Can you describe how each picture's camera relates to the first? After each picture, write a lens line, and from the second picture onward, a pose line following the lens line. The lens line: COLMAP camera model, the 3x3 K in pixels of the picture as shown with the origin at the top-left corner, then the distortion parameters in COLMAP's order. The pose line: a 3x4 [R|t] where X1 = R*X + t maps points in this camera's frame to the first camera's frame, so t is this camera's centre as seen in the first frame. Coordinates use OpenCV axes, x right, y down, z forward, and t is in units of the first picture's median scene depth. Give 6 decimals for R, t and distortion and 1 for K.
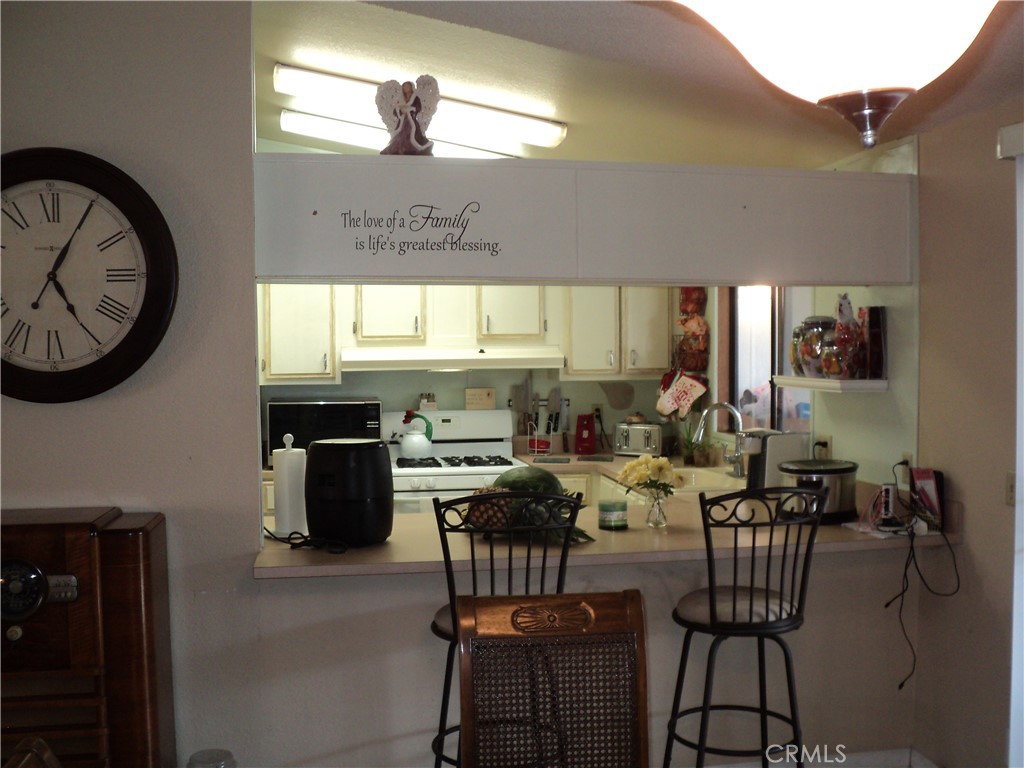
lens RADIAL K [[1034.4, 0, 512.0], [0, 1034.4, 384.0], [0, 0, 1]] dist [-0.218489, 0.251608]
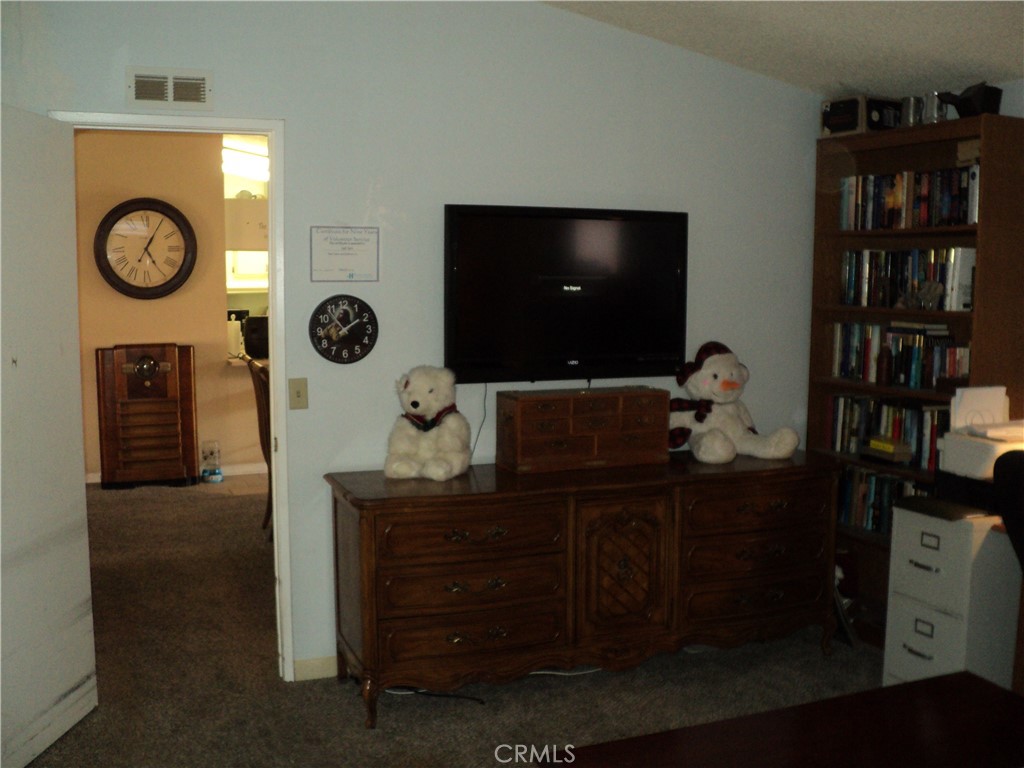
lens RADIAL K [[1034.4, 0, 512.0], [0, 1034.4, 384.0], [0, 0, 1]] dist [-0.218489, 0.251608]
pose [[0.978462, -0.010982, 0.206134, -0.086690], [-0.002117, 0.997998, 0.063218, 0.067458], [-0.206416, -0.062293, 0.976480, -1.661175]]
